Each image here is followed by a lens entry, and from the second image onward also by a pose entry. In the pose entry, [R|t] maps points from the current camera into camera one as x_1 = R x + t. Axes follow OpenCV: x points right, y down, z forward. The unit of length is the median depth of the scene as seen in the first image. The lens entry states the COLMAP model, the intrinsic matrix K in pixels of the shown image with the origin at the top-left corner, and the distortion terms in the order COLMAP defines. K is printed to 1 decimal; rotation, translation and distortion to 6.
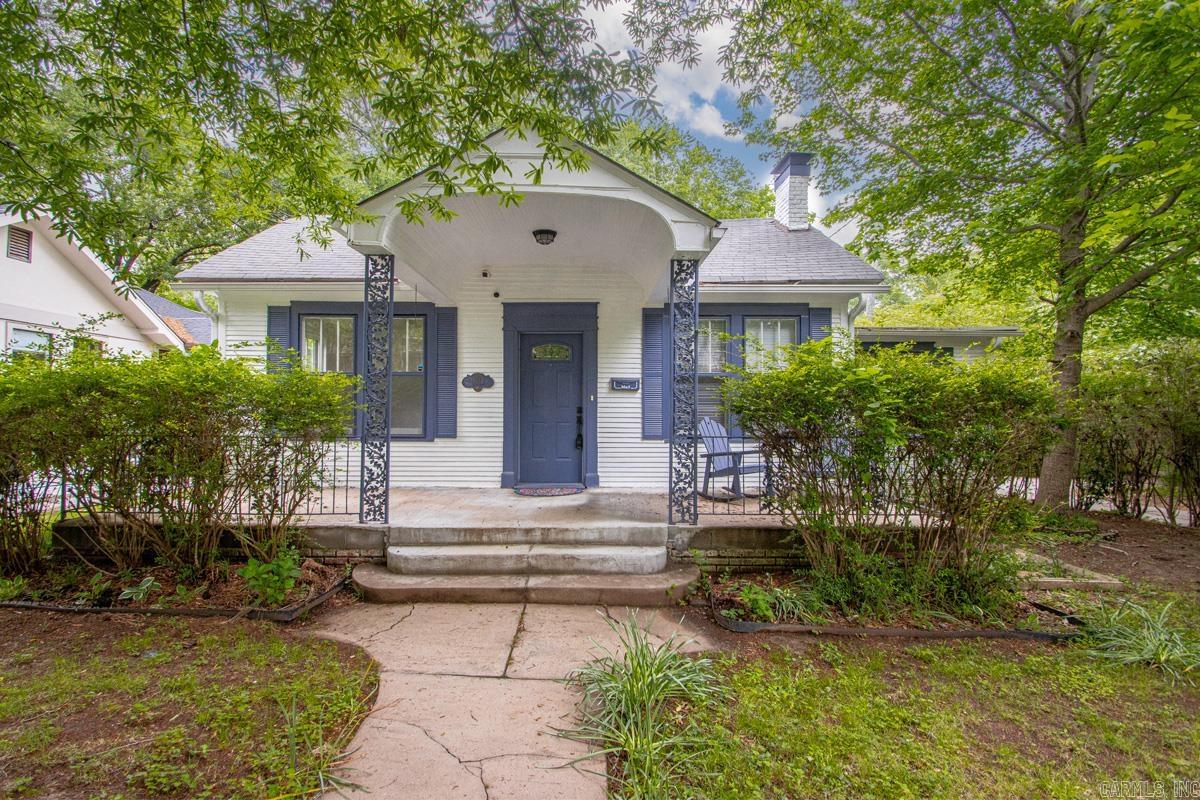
lens RADIAL K [[565.6, 0, 600.0], [0, 565.6, 400.0], [0, 0, 1]] dist [-0.001492, -0.000203]
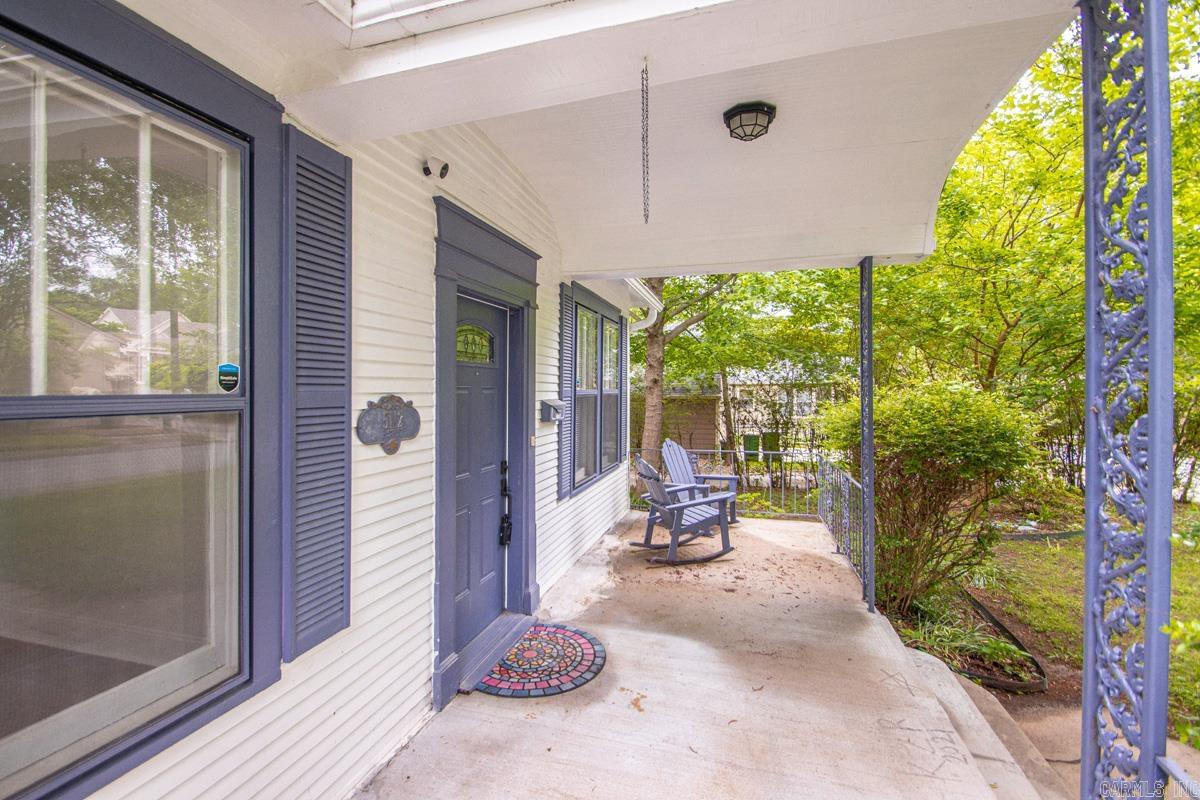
lens RADIAL K [[543.1, 0, 600.0], [0, 543.1, 400.0], [0, 0, 1]] dist [-0.001111, -0.000183]
pose [[0.294533, -0.007441, 0.955612, -0.491610], [-0.003162, 0.999957, 0.008761, -0.049431], [-0.955636, -0.005602, 0.294497, 0.830409]]
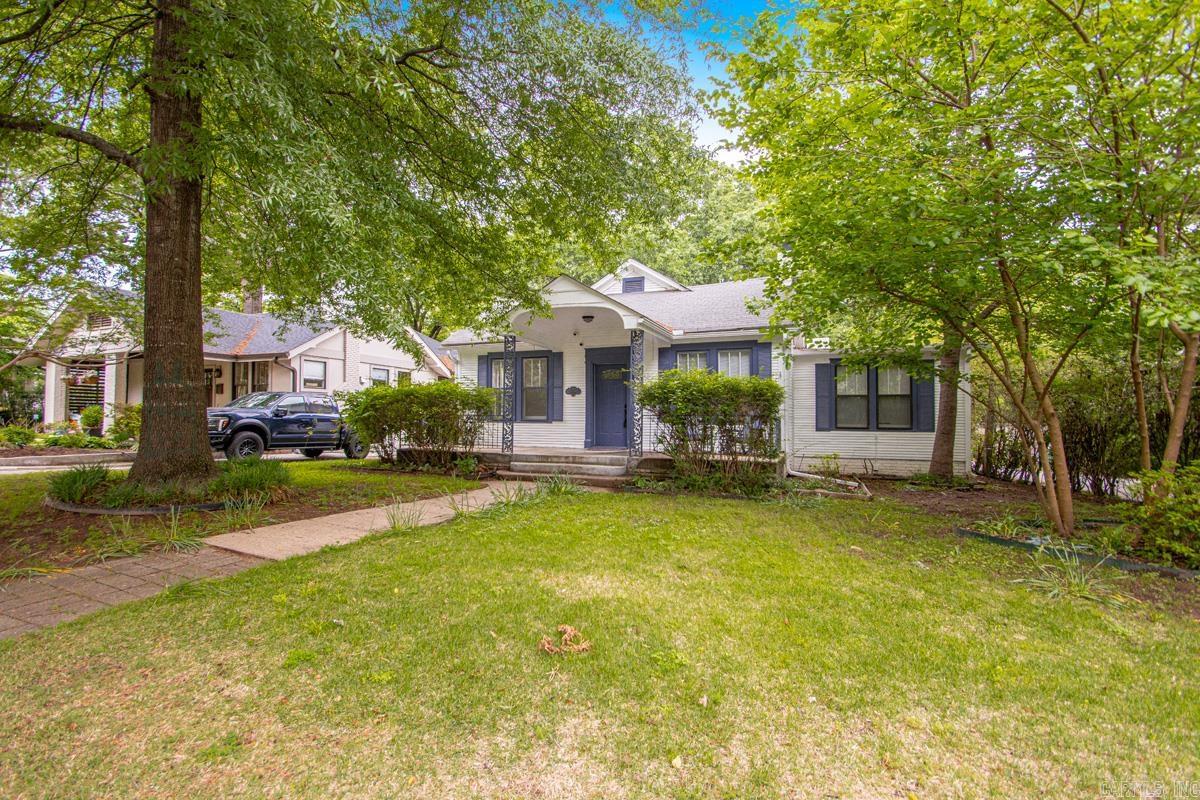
lens RADIAL K [[543.1, 0, 600.0], [0, 543.1, 400.0], [0, 0, 1]] dist [-0.001111, -0.000183]
pose [[0.927835, -0.010723, -0.372836, 0.556252], [0.001933, 0.999711, -0.023944, 0.041487], [0.372985, 0.021495, 0.927588, -0.655442]]
